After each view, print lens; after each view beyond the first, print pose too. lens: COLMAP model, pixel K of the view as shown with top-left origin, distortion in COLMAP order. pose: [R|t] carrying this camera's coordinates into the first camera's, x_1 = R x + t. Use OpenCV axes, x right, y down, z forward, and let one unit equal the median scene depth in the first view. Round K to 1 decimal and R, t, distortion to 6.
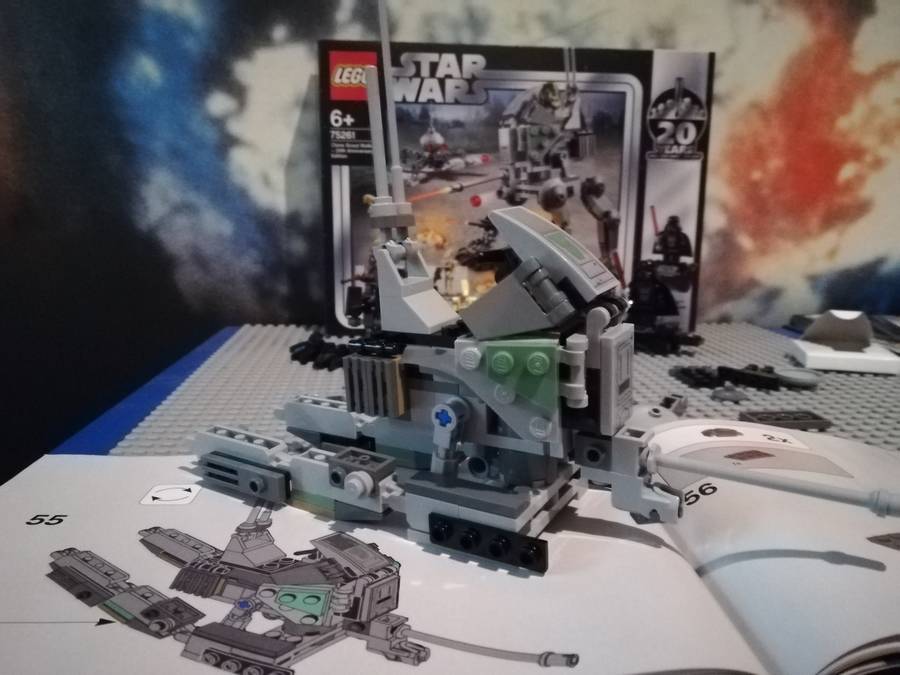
lens RADIAL K [[698.9, 0, 452.4], [0, 698.9, 340.2], [0, 0, 1]] dist [0.029058, -0.079989]
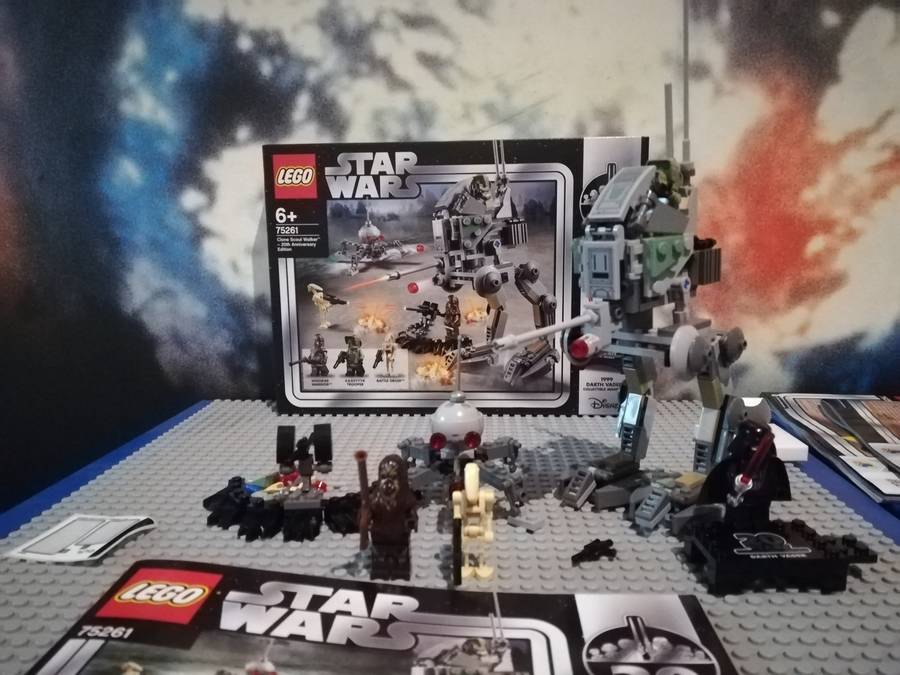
lens RADIAL K [[702.1, 0, 450.8], [0, 702.1, 350.6], [0, 0, 1]] dist [0.069278, -0.126842]
pose [[0.988883, 0.002061, -0.148682, 0.244516], [-0.006267, 0.999593, -0.027831, -0.075383], [0.148564, 0.028453, 0.988493, -0.031427]]
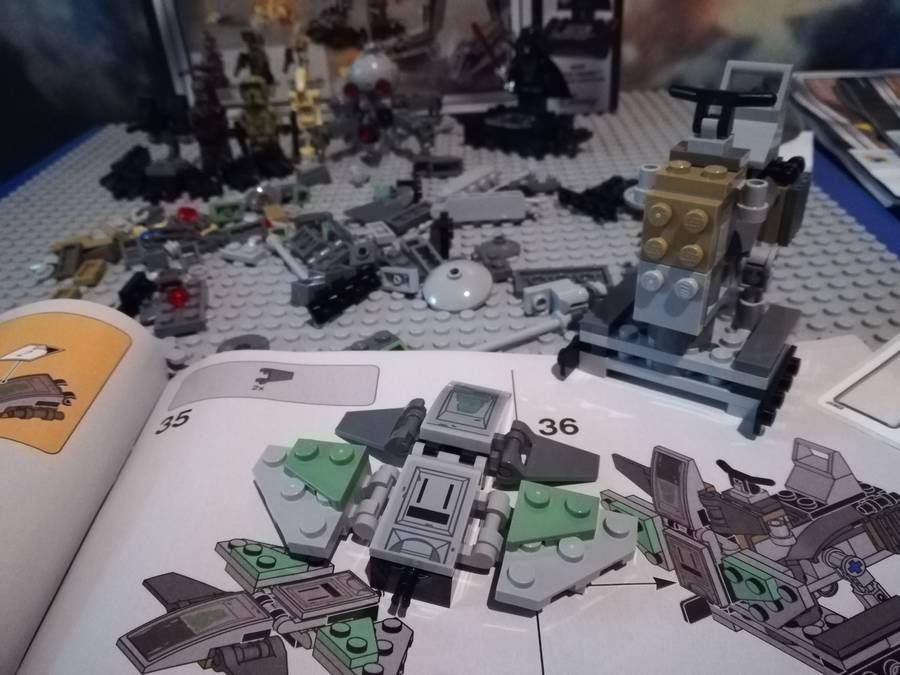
lens RADIAL K [[711.5, 0, 450.0], [0, 711.5, 337.5], [0, 0, 1]] dist [0.021466, -0.076860]
pose [[0.989980, -0.003888, -0.141156, 0.286768], [0.055444, 0.930047, 0.363232, -0.081478], [0.129870, -0.367419, 0.920944, 0.127742]]
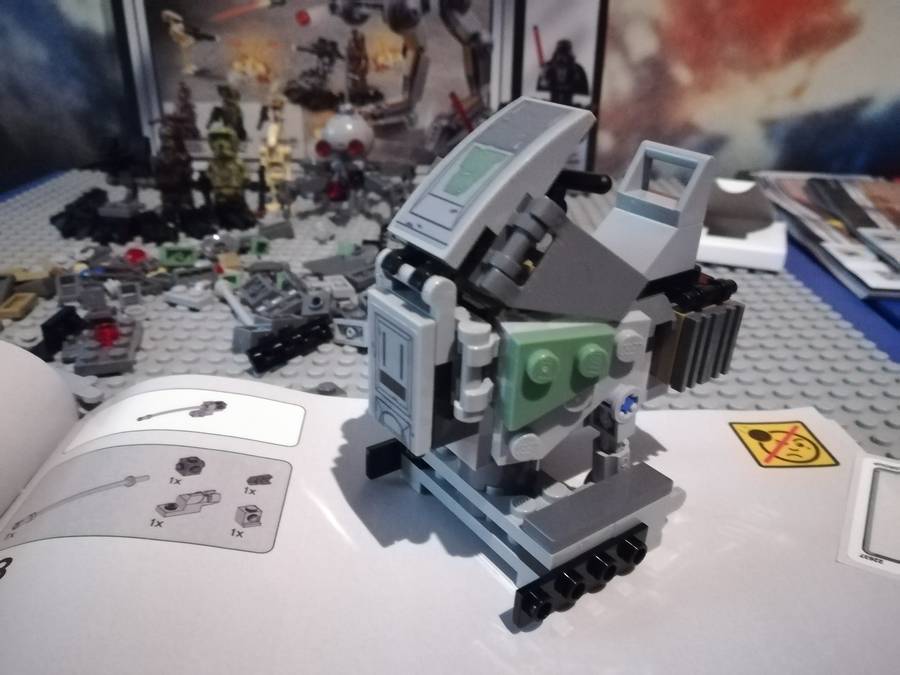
lens RADIAL K [[711.5, 0, 450.0], [0, 711.5, 337.5], [0, 0, 1]] dist [0.021466, -0.076860]
pose [[0.994214, 0.047420, -0.096388, 0.288585], [-0.022497, 0.969308, 0.244819, -0.050640], [0.105039, -0.241234, 0.964766, 0.159016]]
